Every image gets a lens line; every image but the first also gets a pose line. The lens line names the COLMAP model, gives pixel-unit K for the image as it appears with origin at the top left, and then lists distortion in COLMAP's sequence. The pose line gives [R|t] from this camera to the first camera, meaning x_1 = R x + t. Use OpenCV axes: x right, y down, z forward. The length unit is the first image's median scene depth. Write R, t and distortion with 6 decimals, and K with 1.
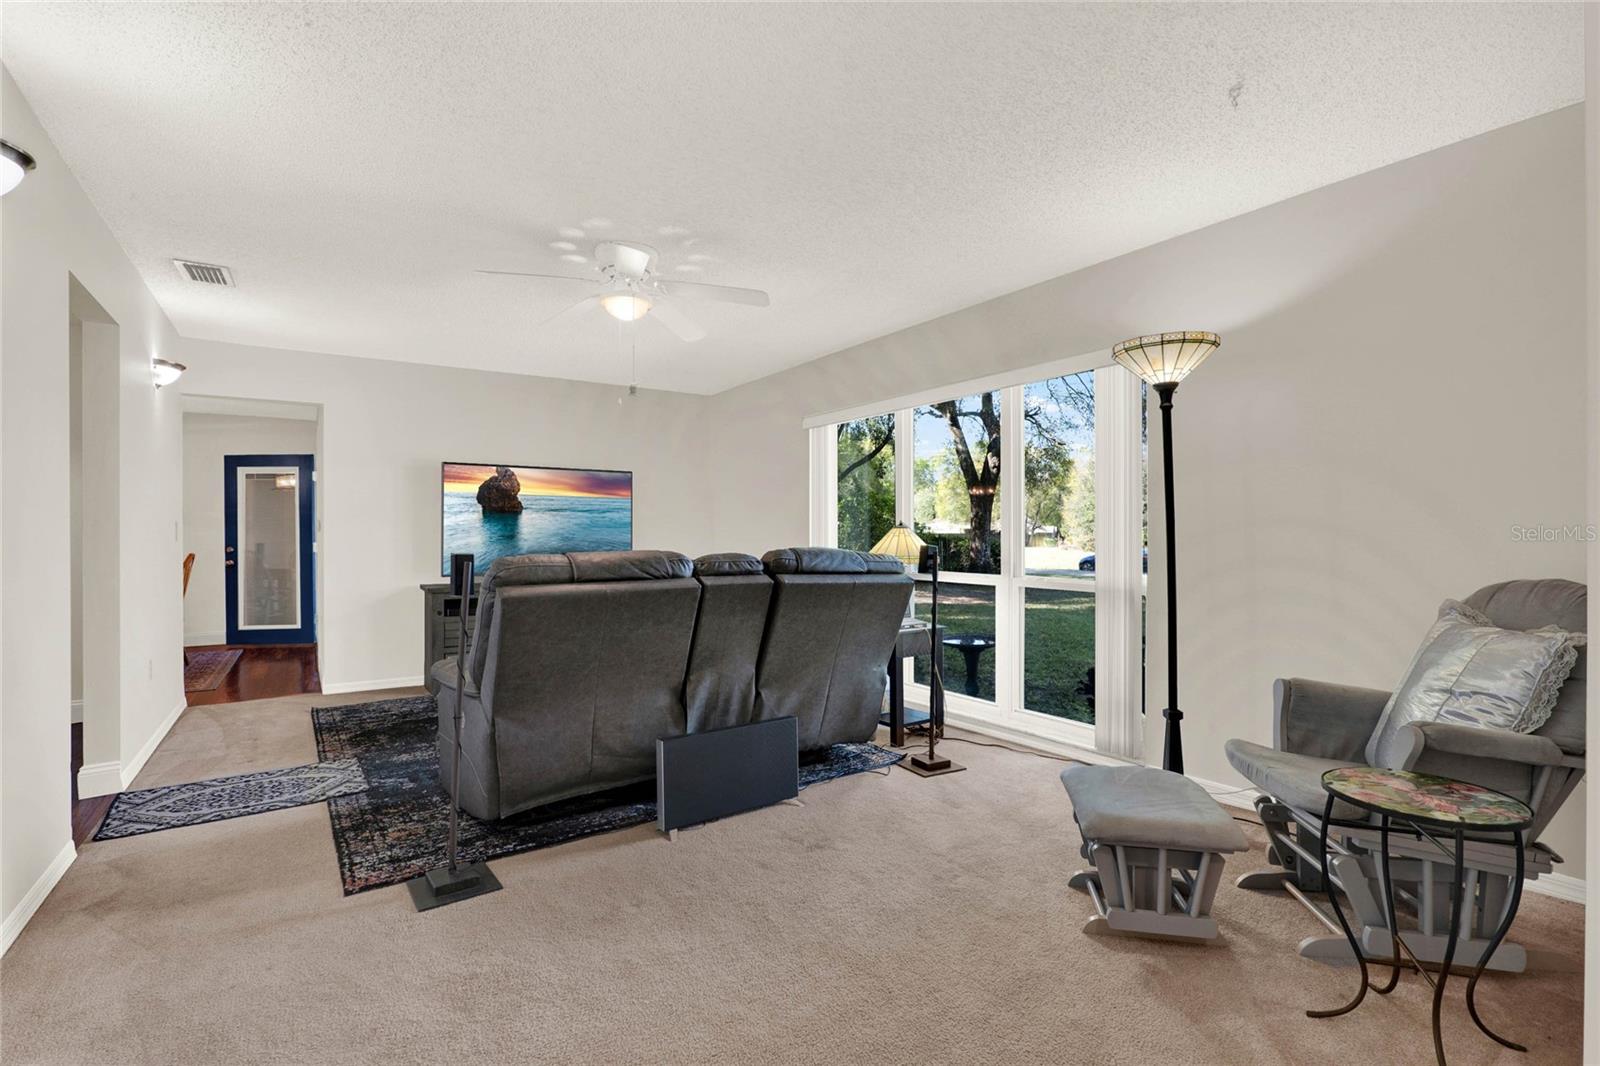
lens RADIAL K [[748.5, 0, 798.9], [0, 748.5, 531.7], [0, 0, 1]] dist [-0.025944, 0.006295]
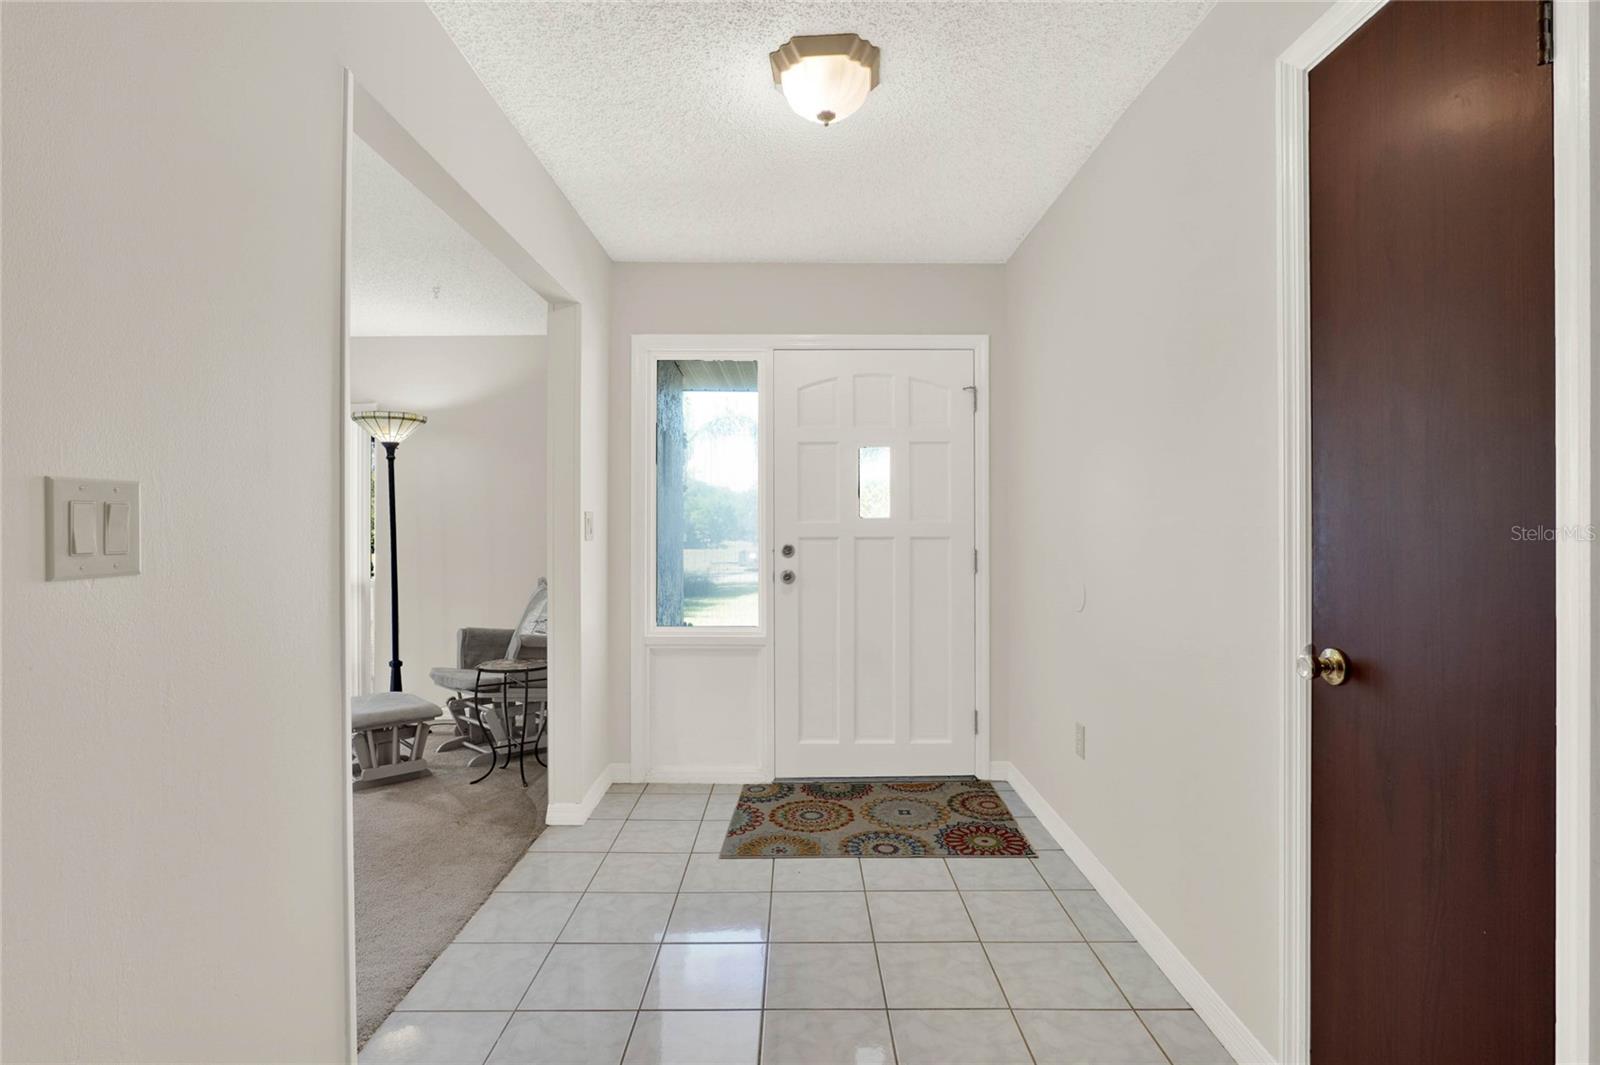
lens RADIAL K [[748.5, 0, 790.9], [0, 748.5, 527.5], [0, 0, 1]] dist [-0.025944, 0.006295]
pose [[0.563844, 0.002482, 0.825878, -0.347092], [0.002632, 0.999985, -0.004802, -0.023706], [-0.825877, 0.004882, 0.563829, -0.614006]]
